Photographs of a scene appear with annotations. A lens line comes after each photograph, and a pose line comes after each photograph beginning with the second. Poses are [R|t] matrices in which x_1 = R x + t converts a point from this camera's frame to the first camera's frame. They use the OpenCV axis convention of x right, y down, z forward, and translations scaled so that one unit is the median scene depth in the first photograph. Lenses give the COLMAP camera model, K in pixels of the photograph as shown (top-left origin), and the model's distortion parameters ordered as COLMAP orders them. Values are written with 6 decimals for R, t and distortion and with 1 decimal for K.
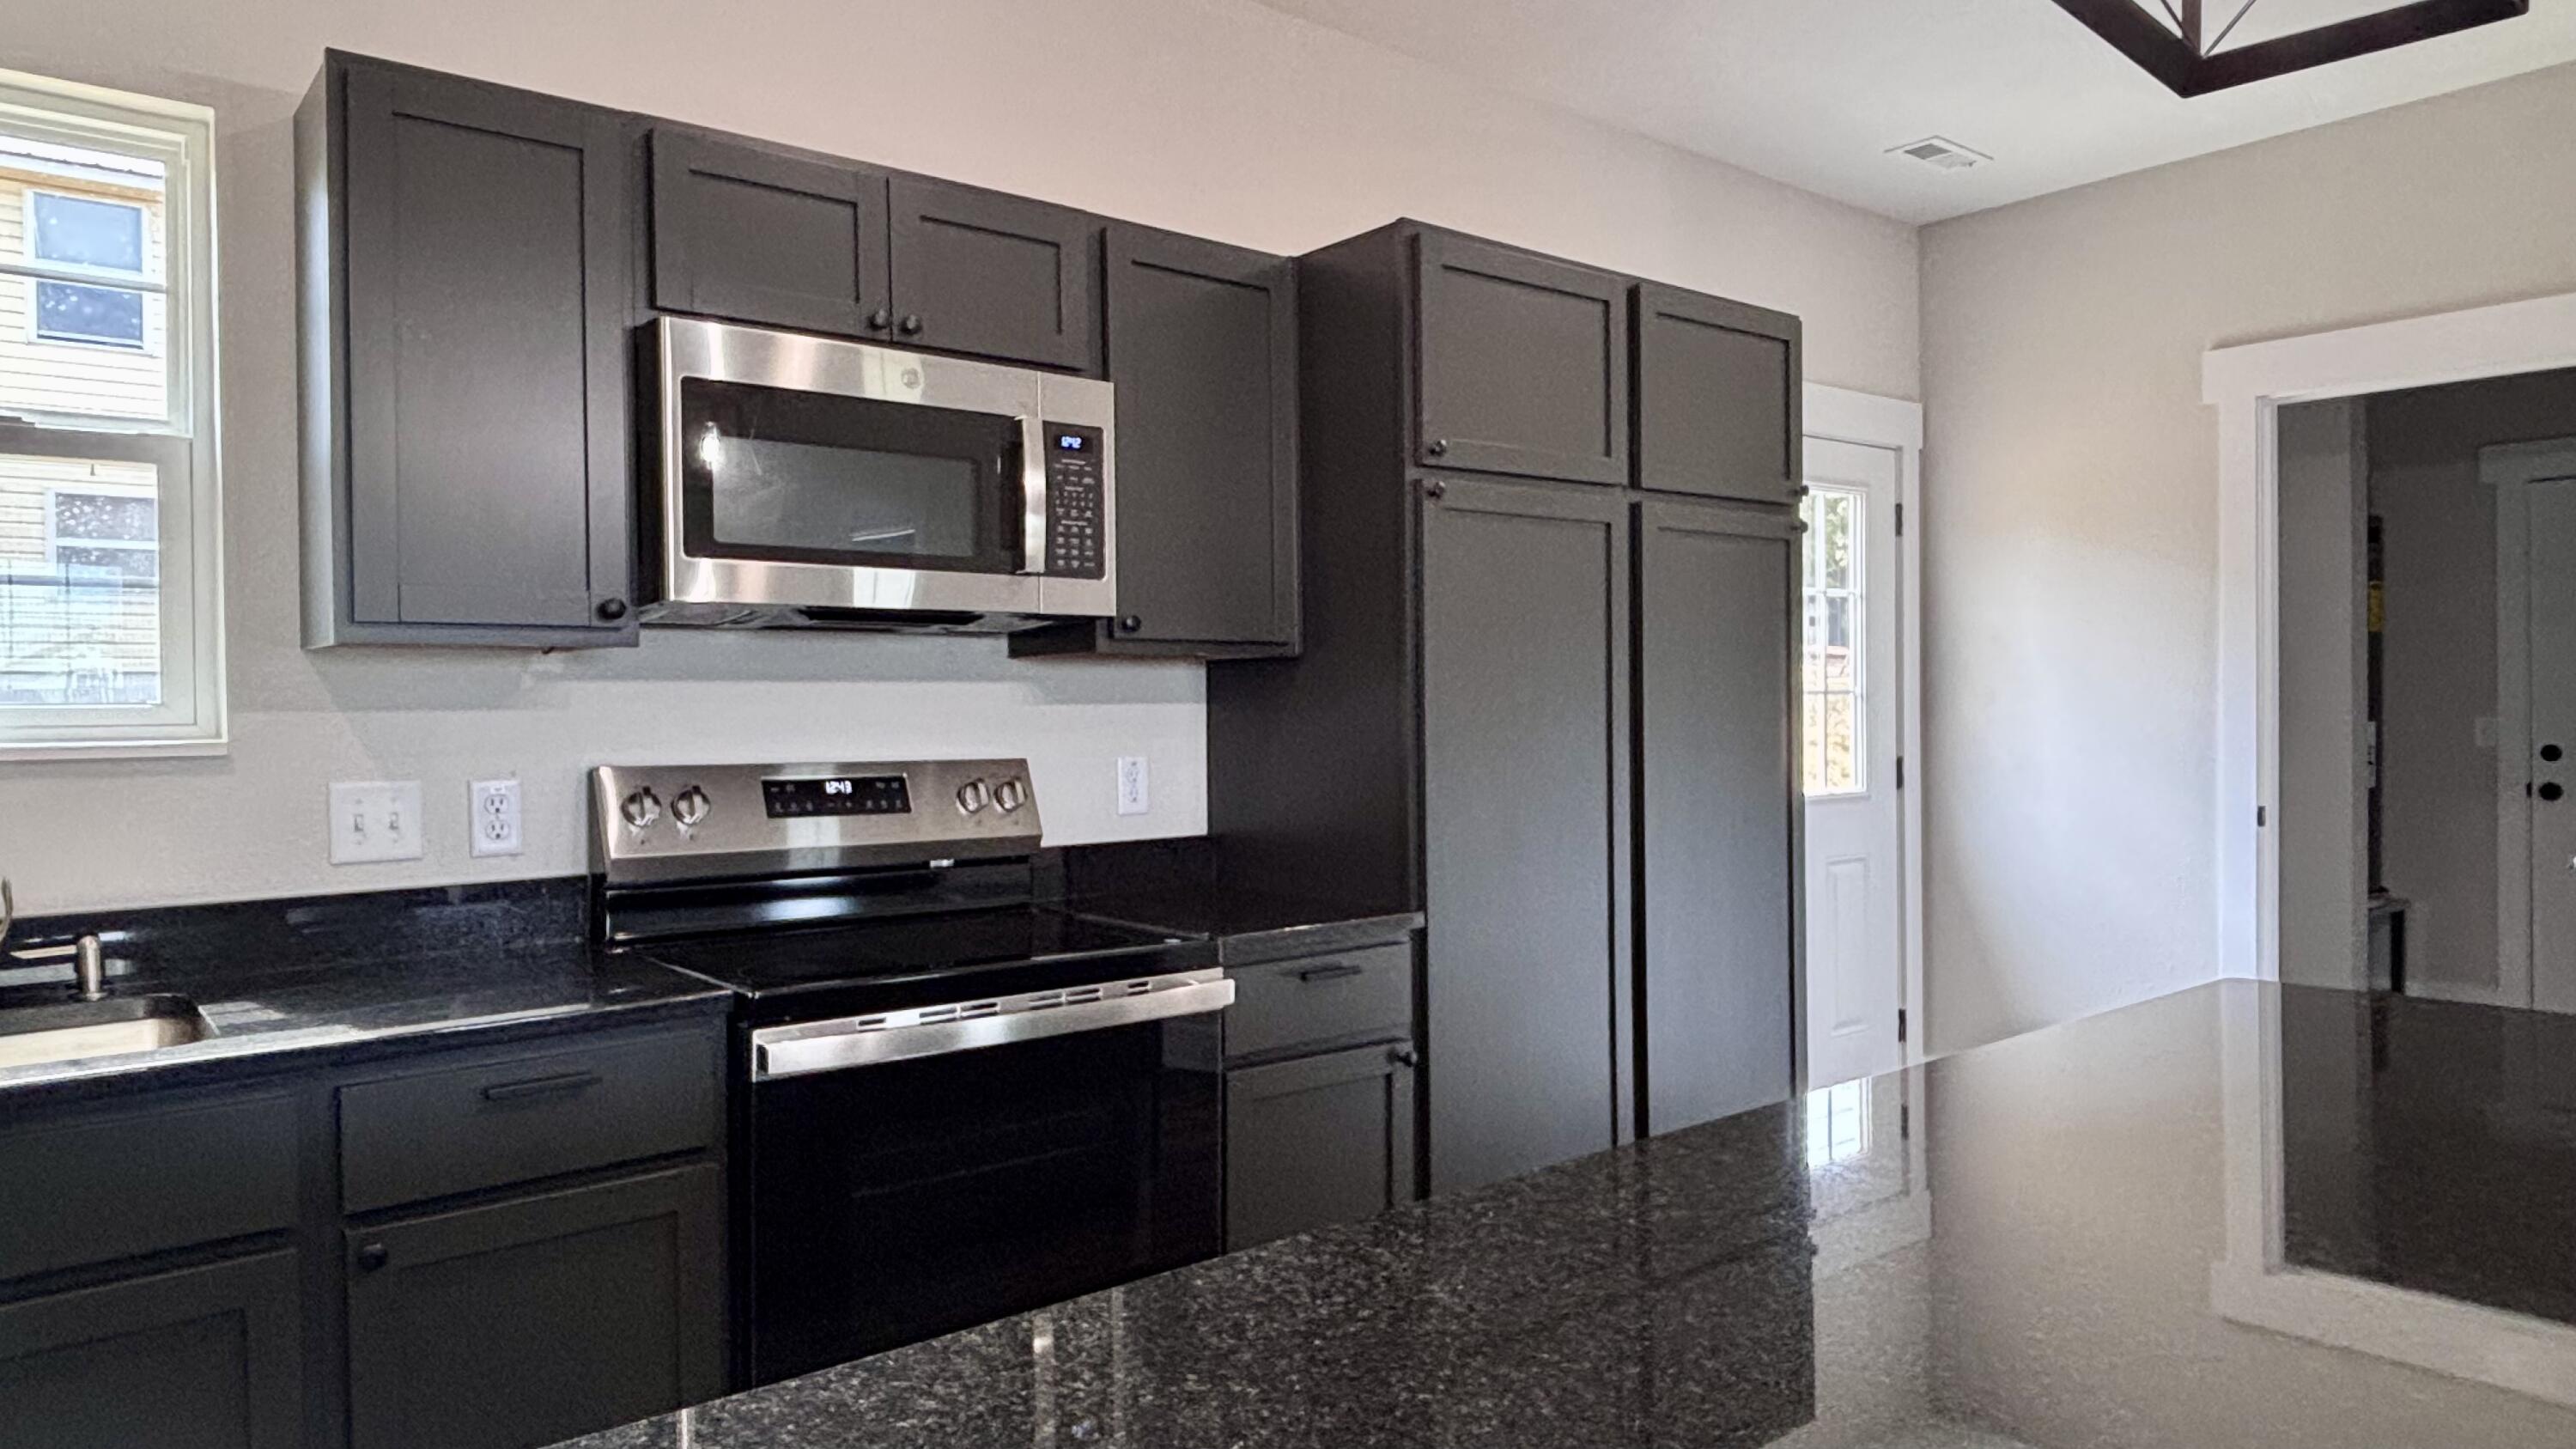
lens RADIAL K [[1607.2, 0, 1291.6], [0, 1607.2, 719.7], [0, 0, 1]] dist [0.025730, -0.024169]
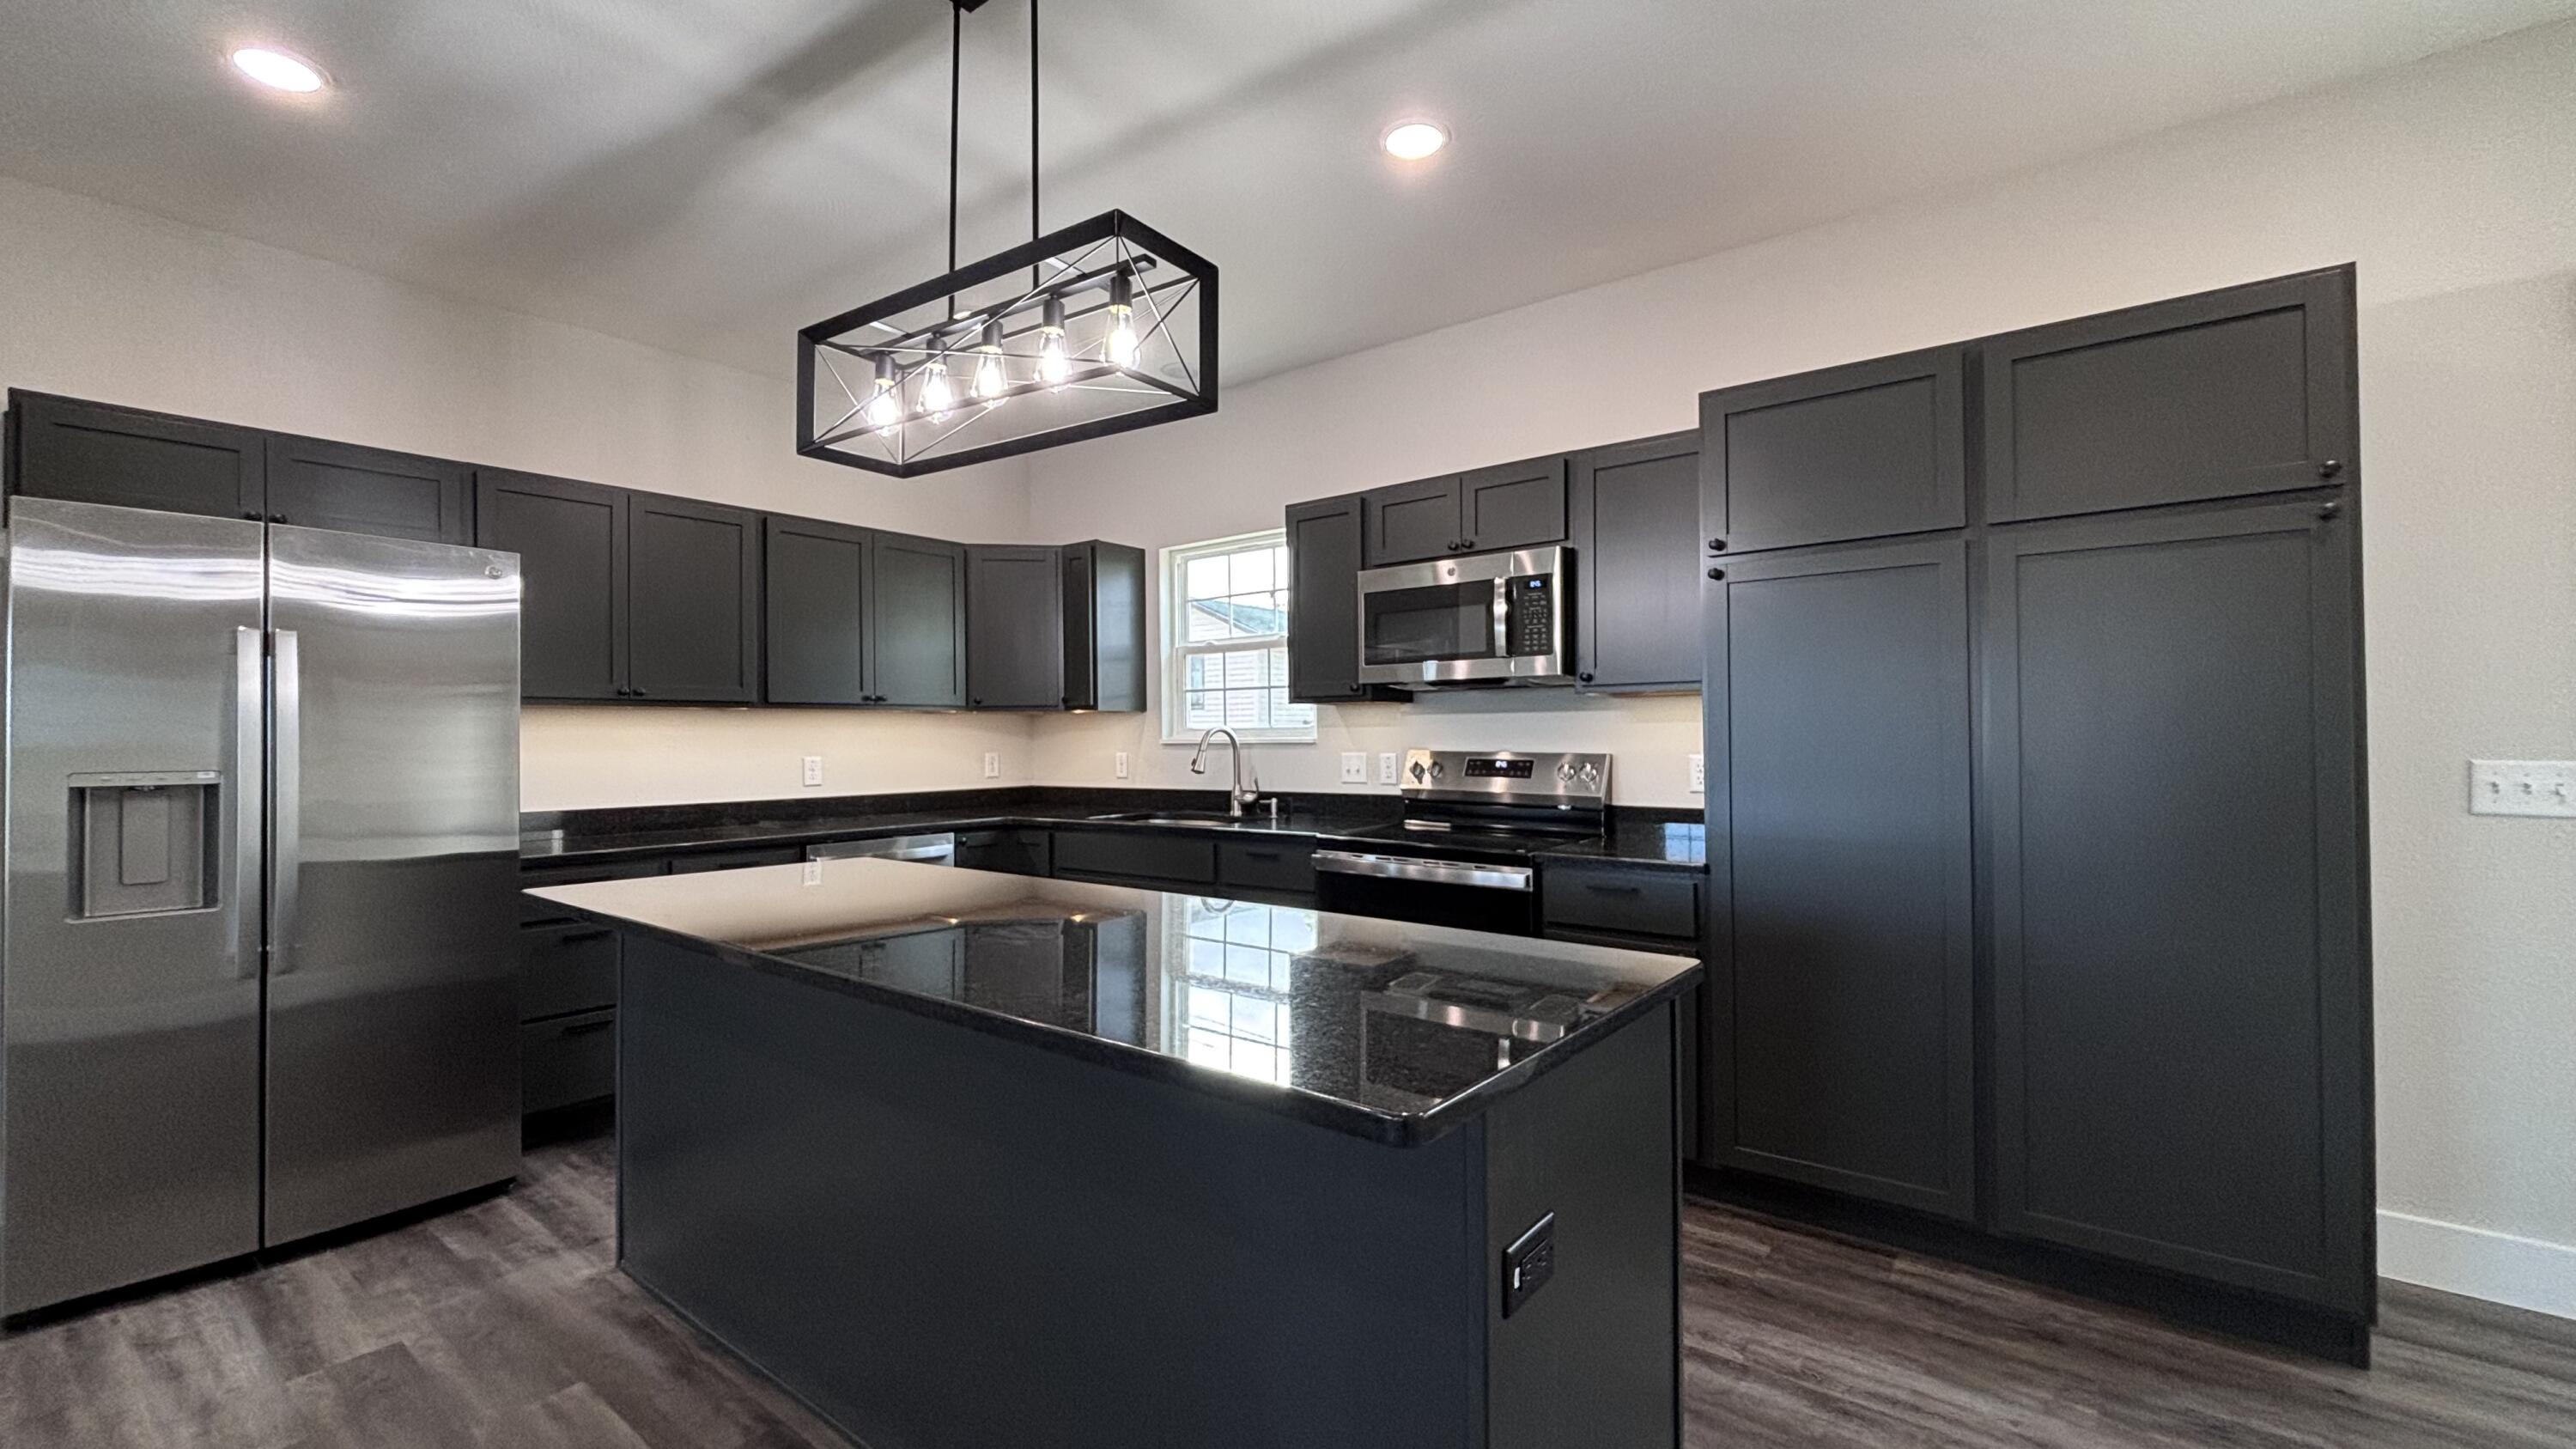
lens RADIAL K [[1054.9, 0, 1279.7], [0, 1054.9, 723.8], [0, 0, 1]] dist [0.002337, 0.000993]
pose [[0.228719, -0.007181, -0.973466, 0.986529], [-0.006385, 0.999940, -0.008876, 0.004340], [0.973471, 0.008245, 0.228660, 0.421763]]
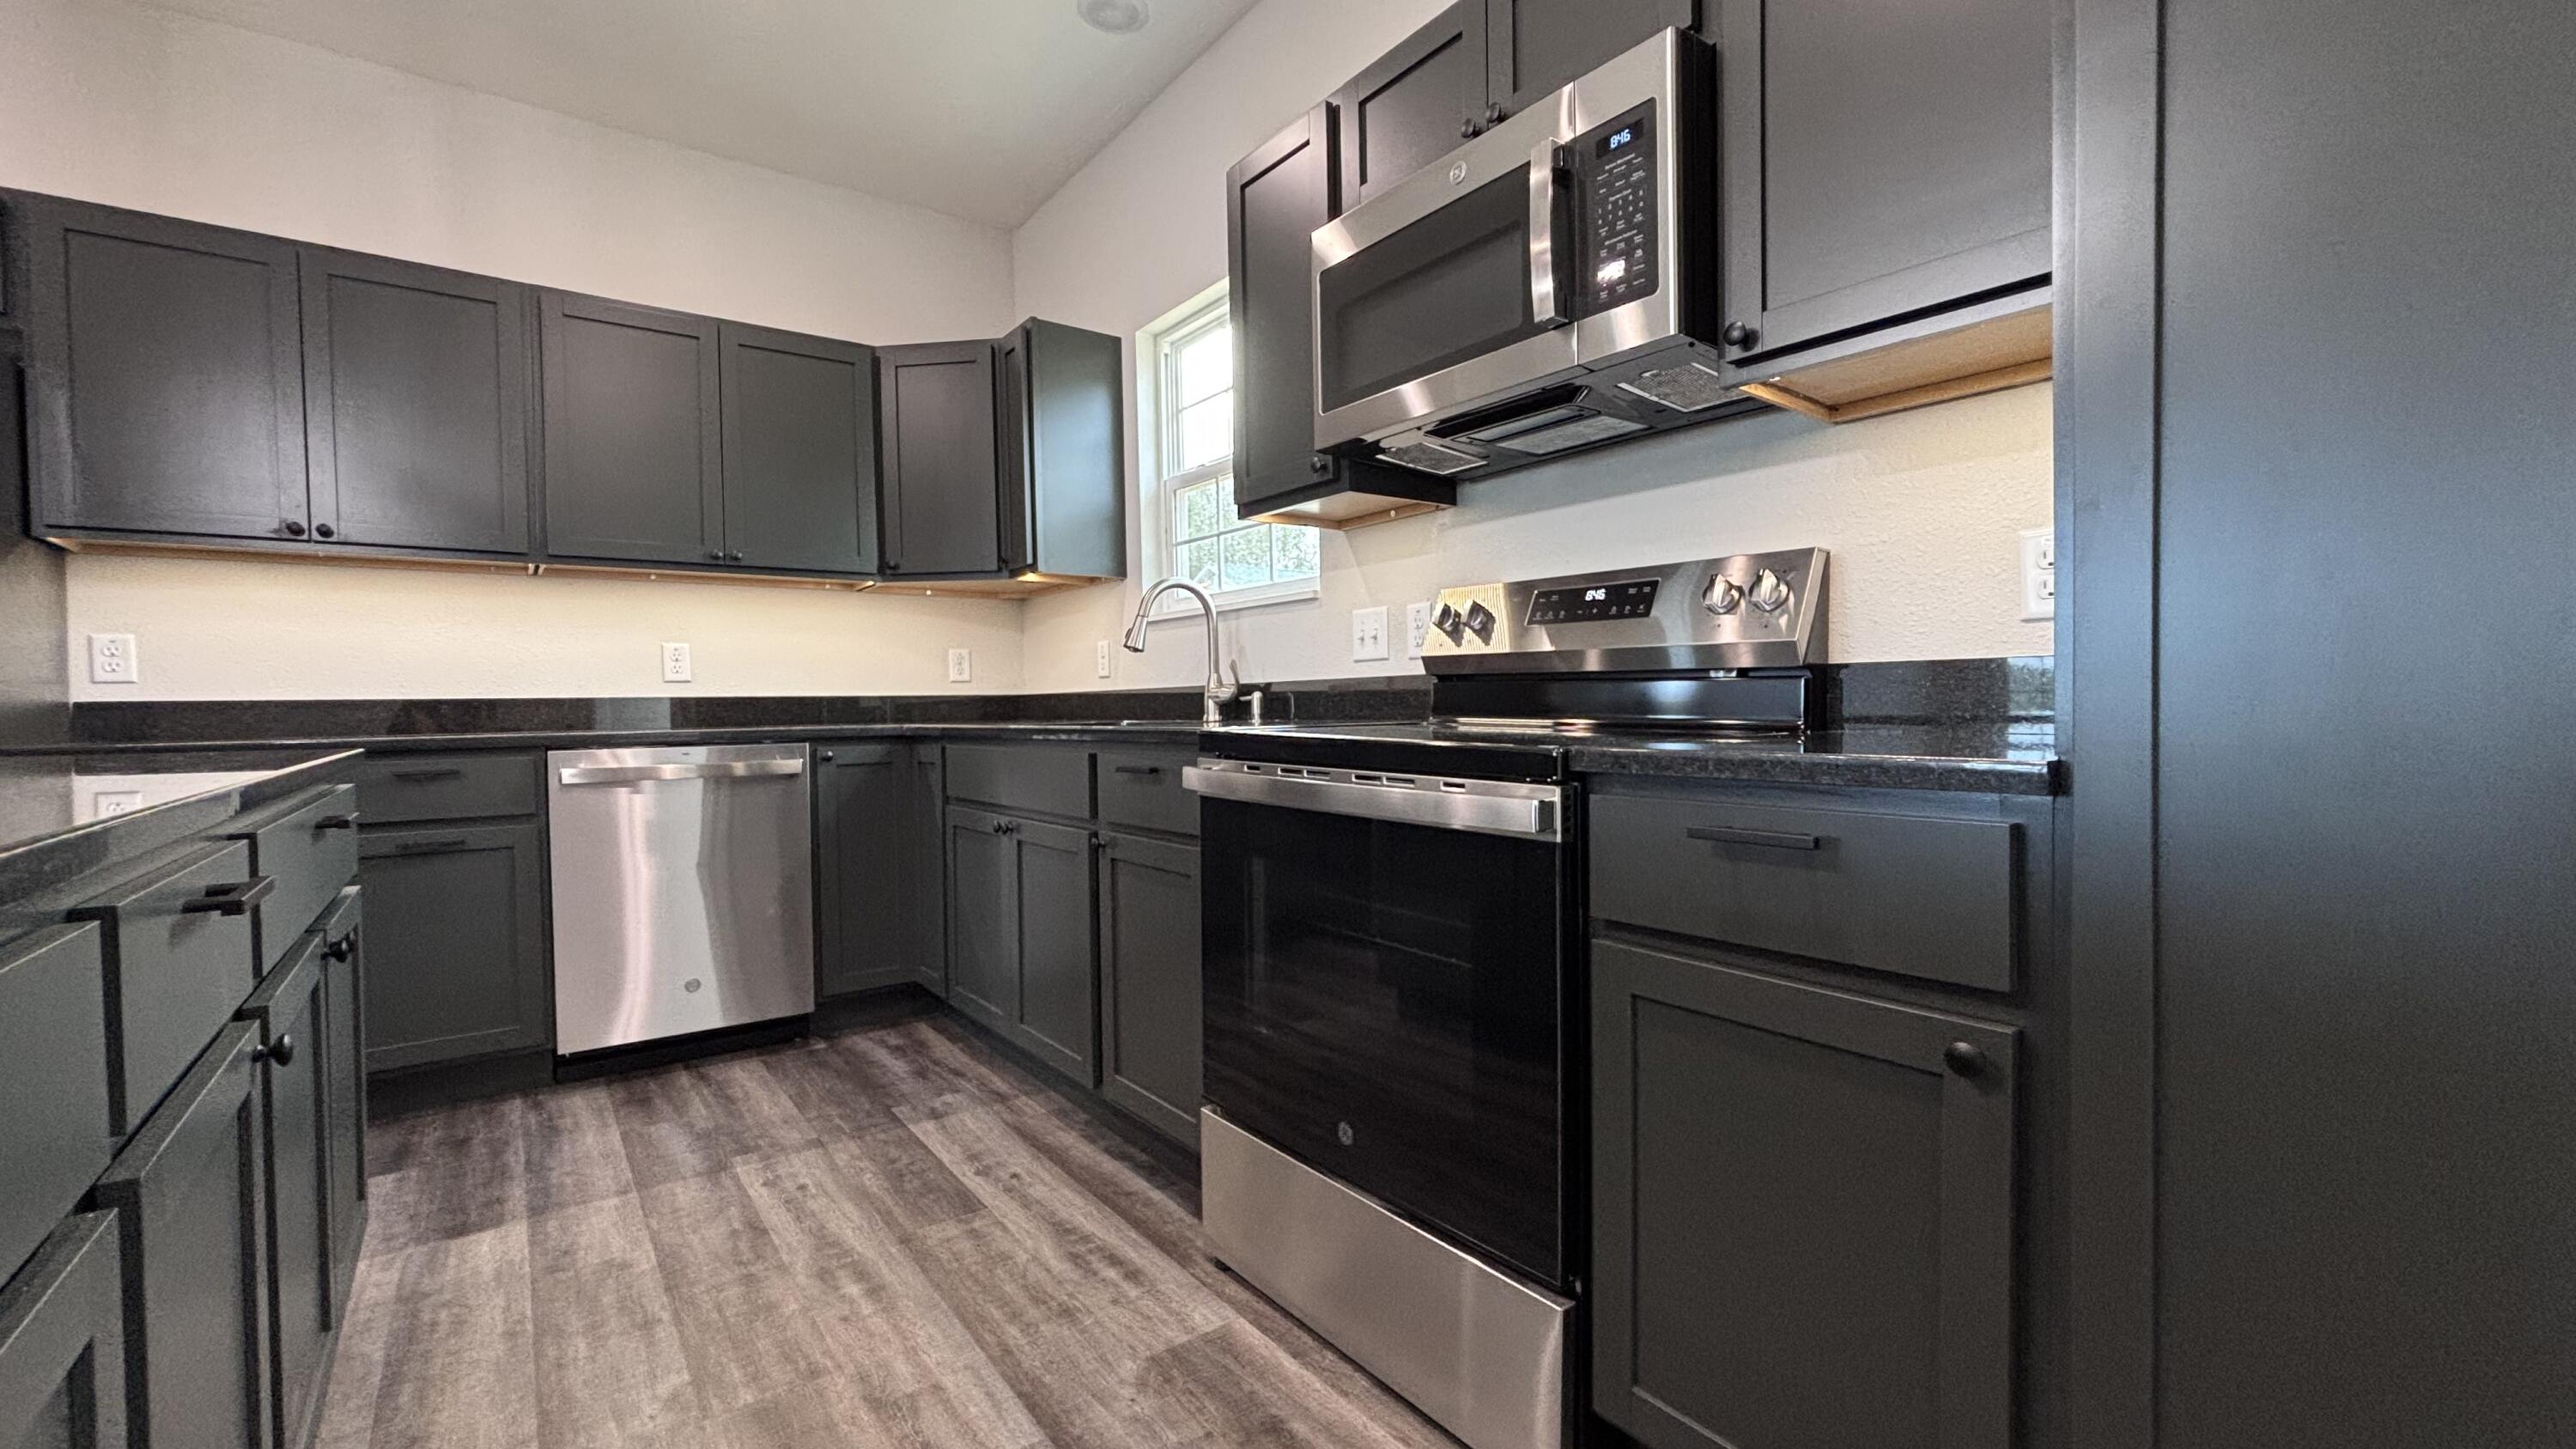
lens RADIAL K [[1054.9, 0, 1275.1], [0, 1054.9, 732.8], [0, 0, 1]] dist [0.002337, 0.000993]
pose [[-0.036239, 0.035872, -0.998699, 0.410619], [0.001260, 0.999356, 0.035849, 0.107628], [0.999342, 0.000041, -0.036261, 0.834751]]
